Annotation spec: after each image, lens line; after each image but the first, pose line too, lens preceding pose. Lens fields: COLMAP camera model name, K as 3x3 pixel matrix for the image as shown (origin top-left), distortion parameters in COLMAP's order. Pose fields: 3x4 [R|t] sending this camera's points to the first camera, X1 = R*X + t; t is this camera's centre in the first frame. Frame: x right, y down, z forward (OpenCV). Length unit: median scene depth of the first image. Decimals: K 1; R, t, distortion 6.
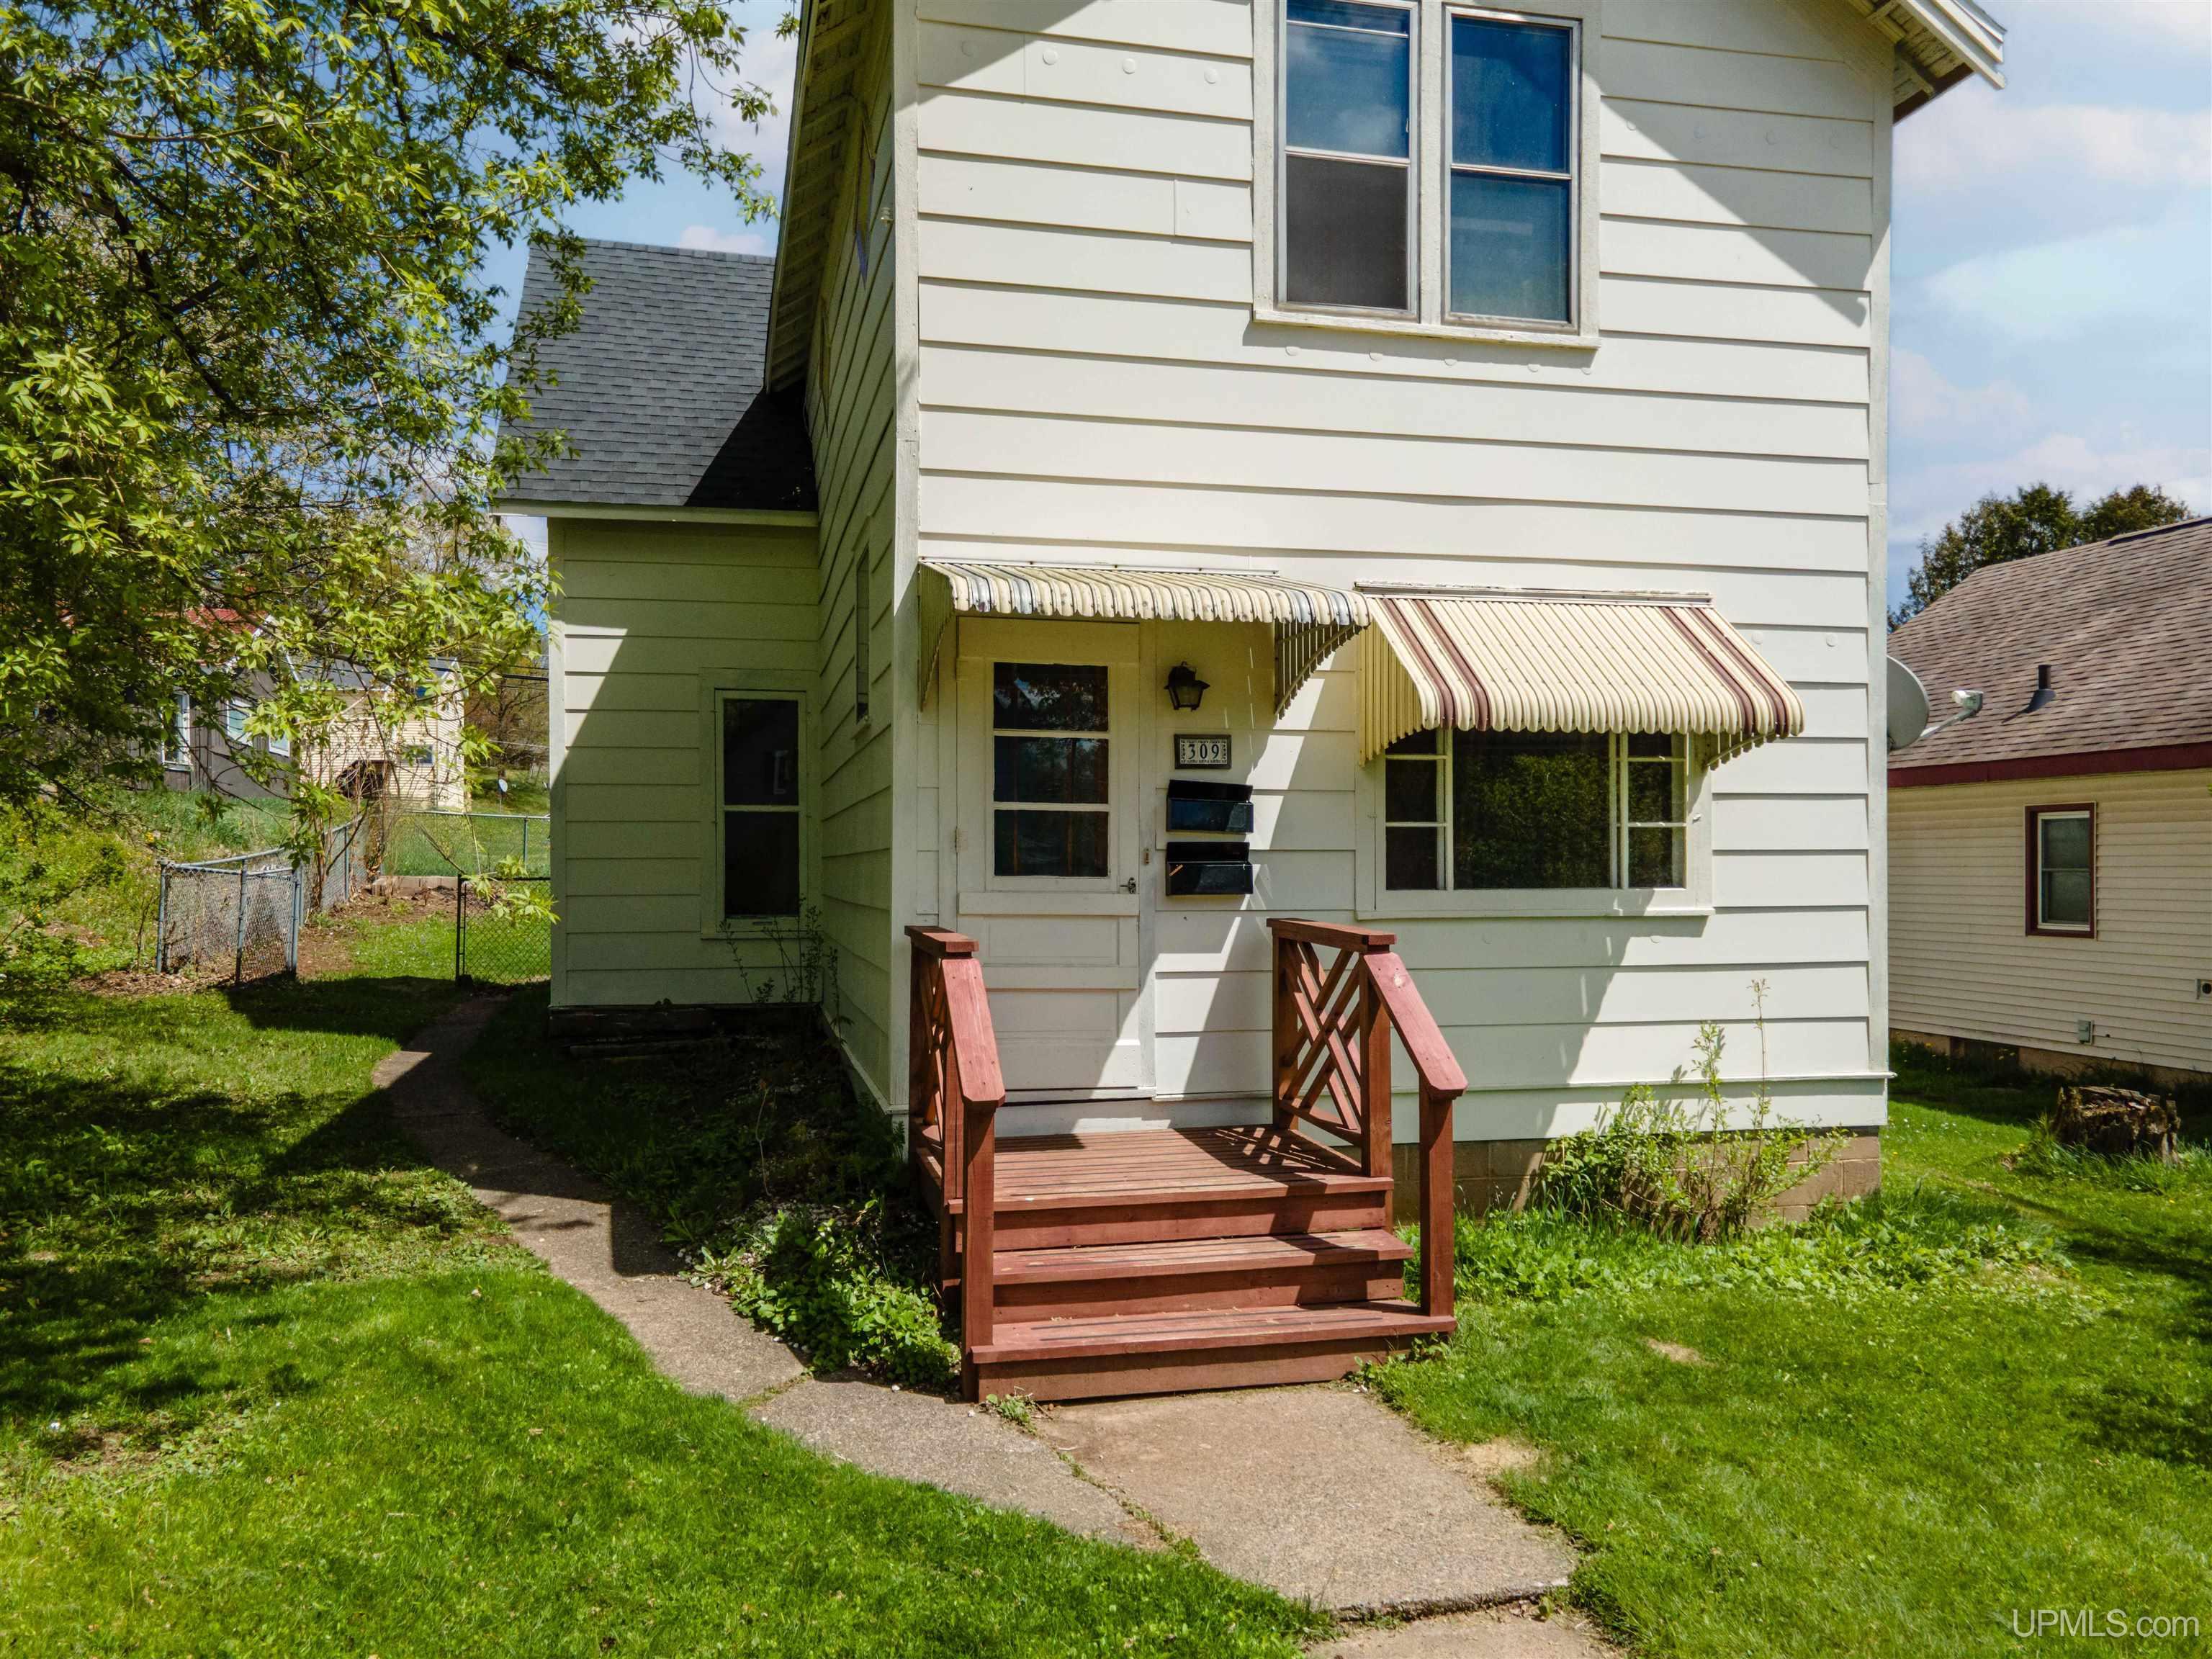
lens RADIAL K [[1634.7, 0, 1105.6], [0, 1634.7, 865.5], [0, 0, 1]] dist [0.003271, 0.046218]
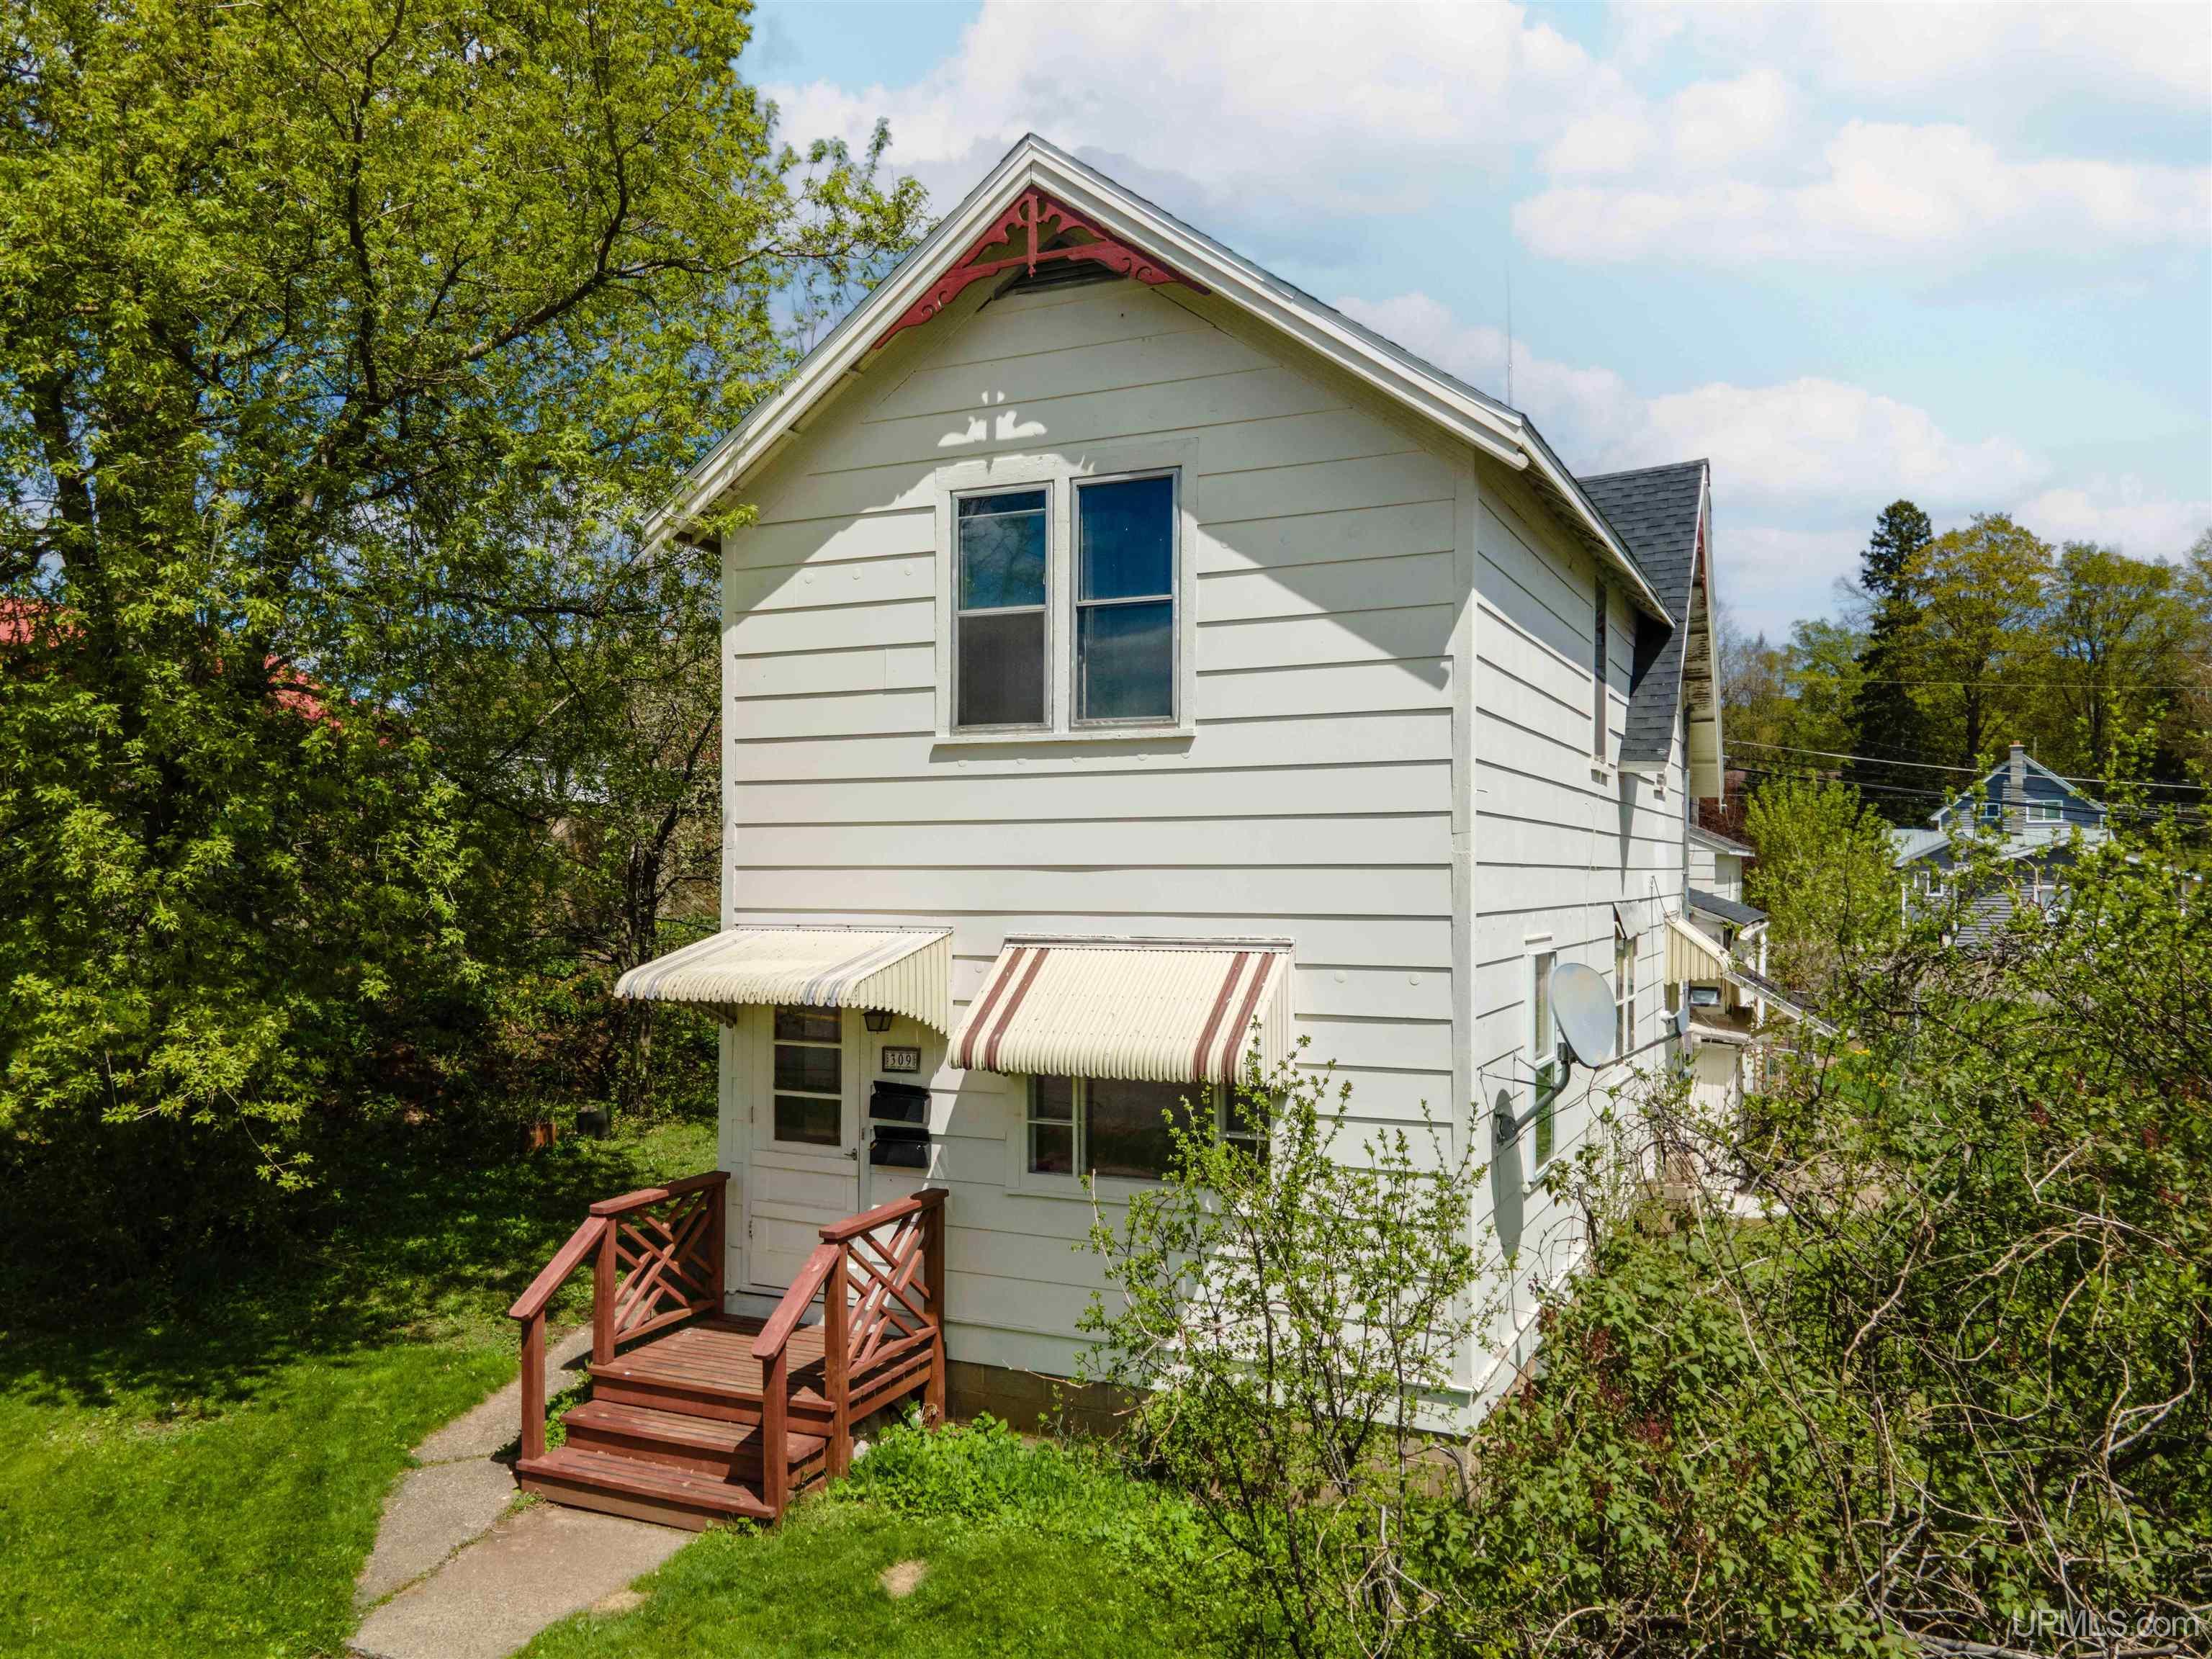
lens RADIAL K [[1636.2, 0, 1095.9], [0, 1636.2, 869.6], [0, 0, 1]] dist [0.010429, 0.065428]
pose [[0.785822, 0.000746, -0.618453, 1.034681], [-0.003308, 0.999990, -0.002996, -0.225295], [0.618444, 0.004400, 0.785816, 0.018041]]
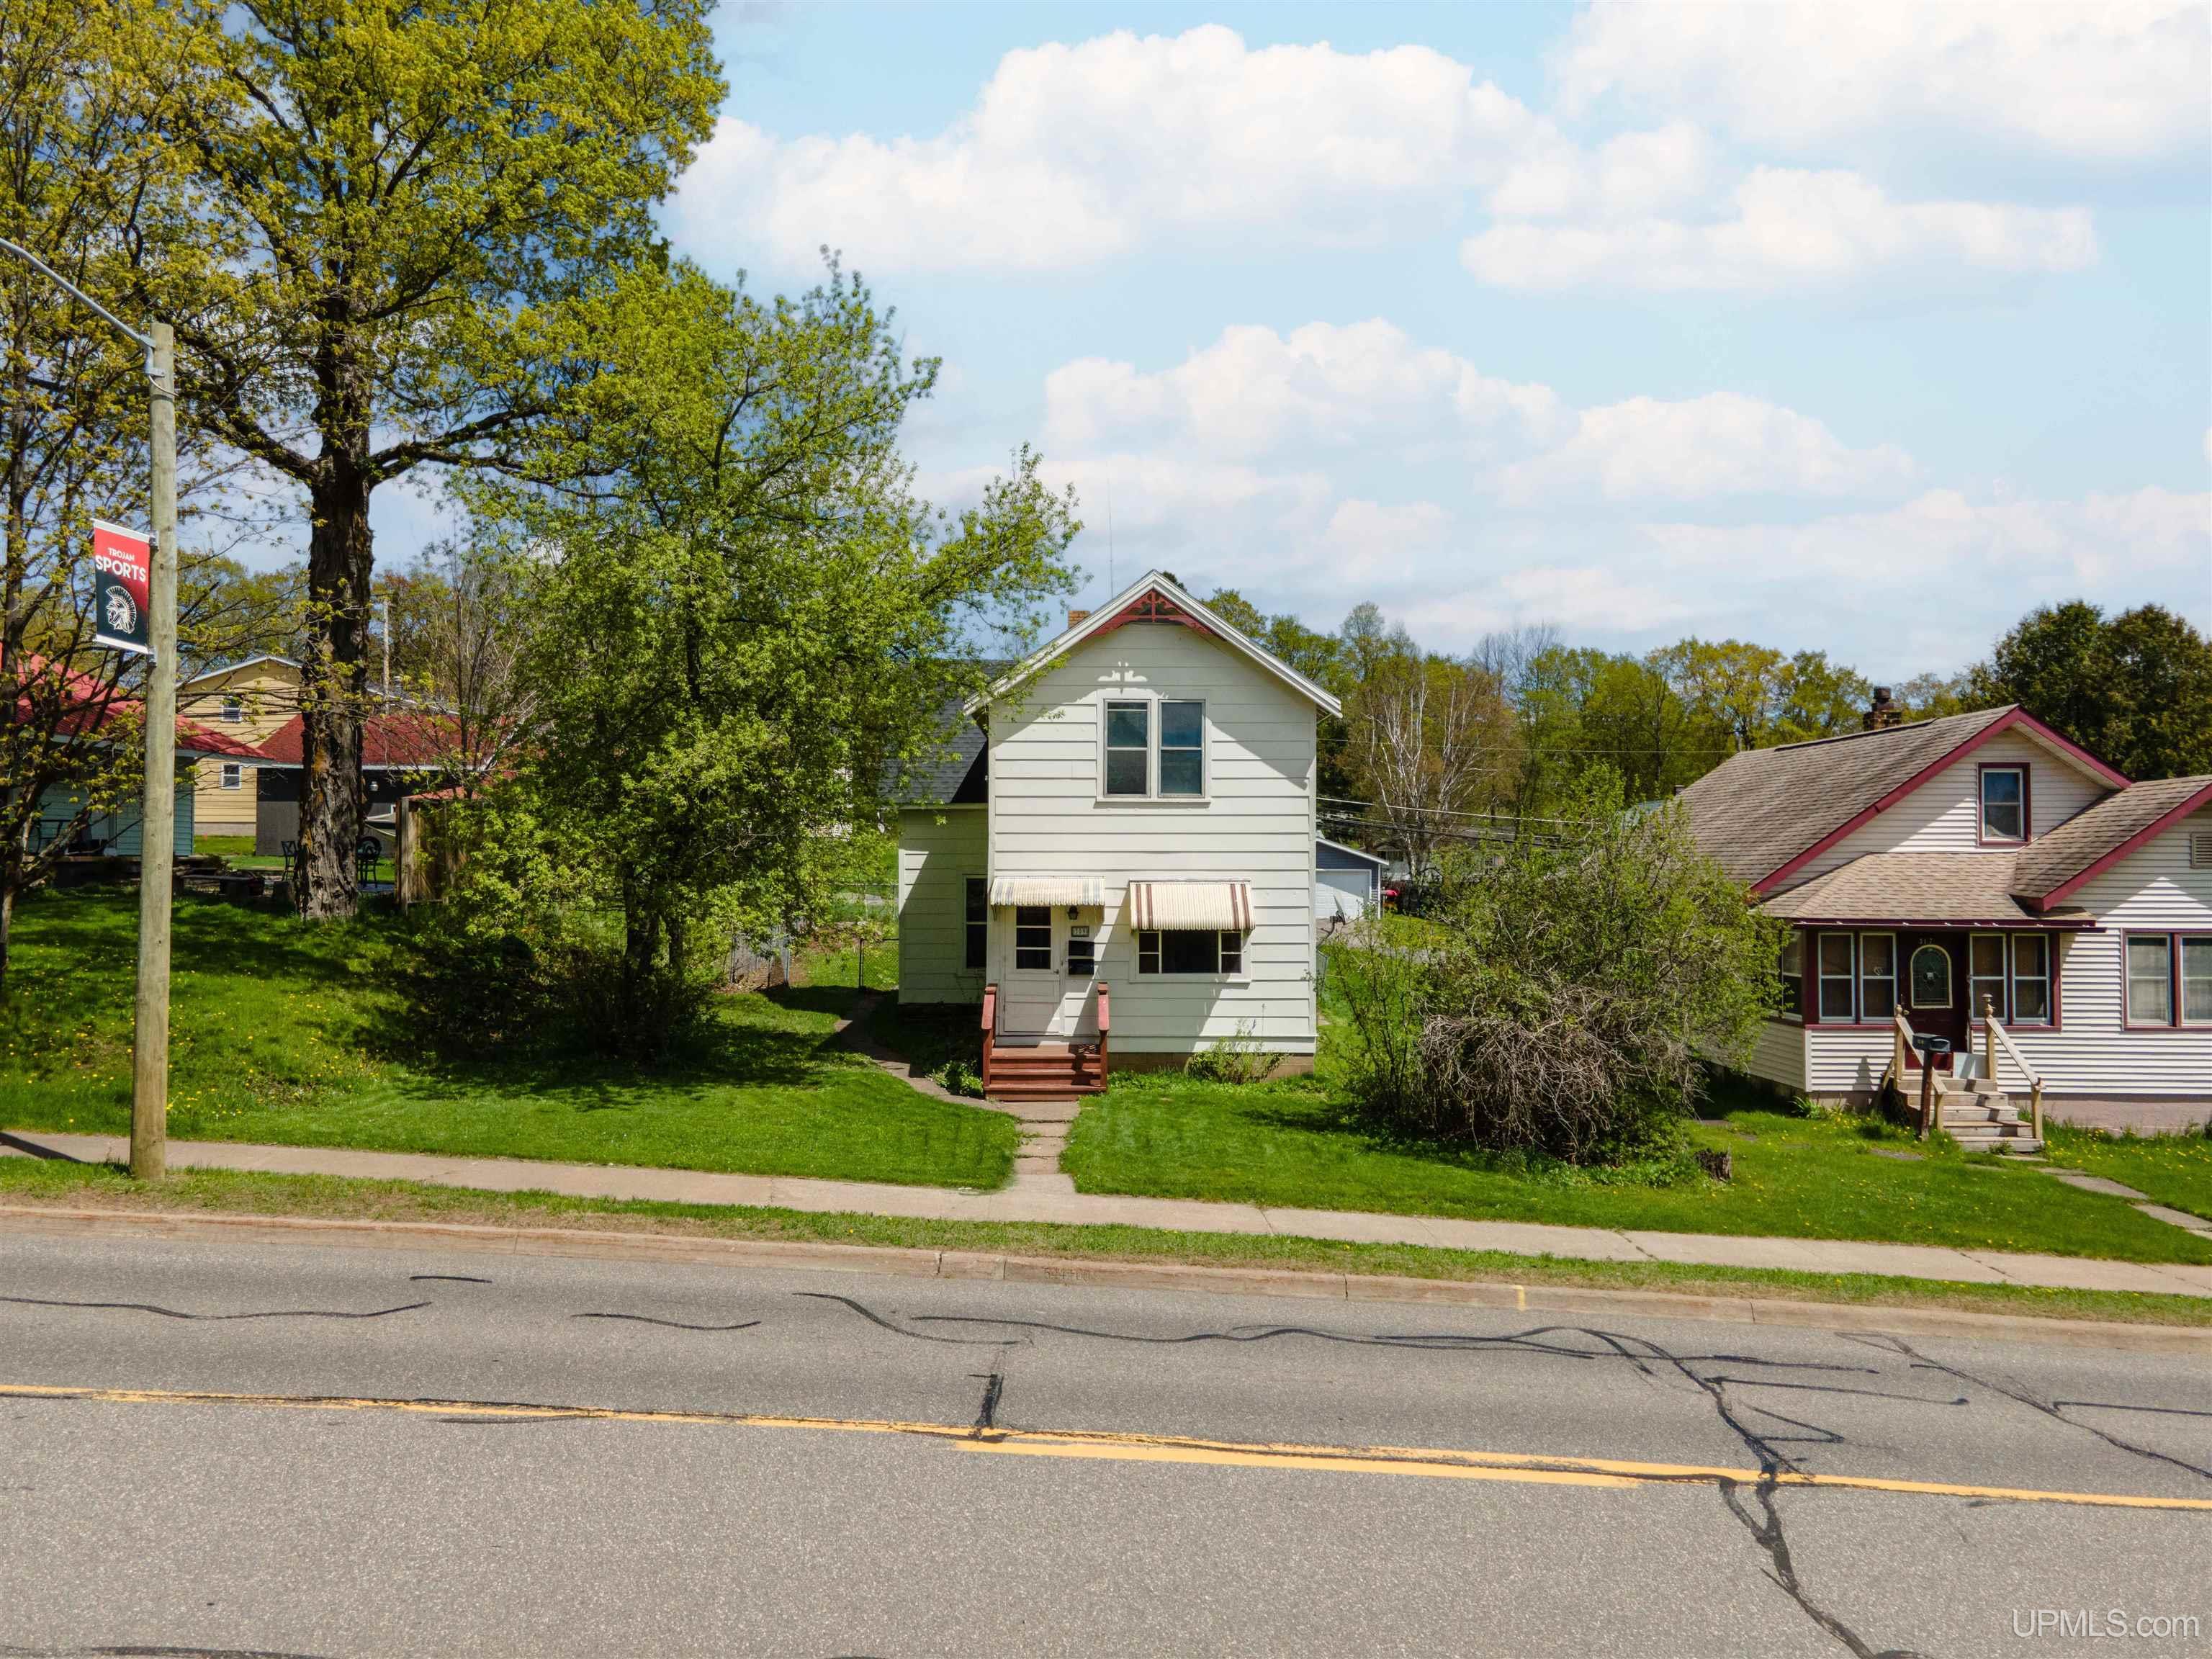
lens RADIAL K [[1605.9, 0, 1106.0], [0, 1605.9, 829.5], [0, 0, 1]] dist [0.012045, 0.056282]
pose [[0.977273, -0.000743, -0.211982, 0.799551], [-0.004263, 0.999723, -0.023156, -0.200730], [0.211941, 0.023533, 0.976999, -2.175302]]
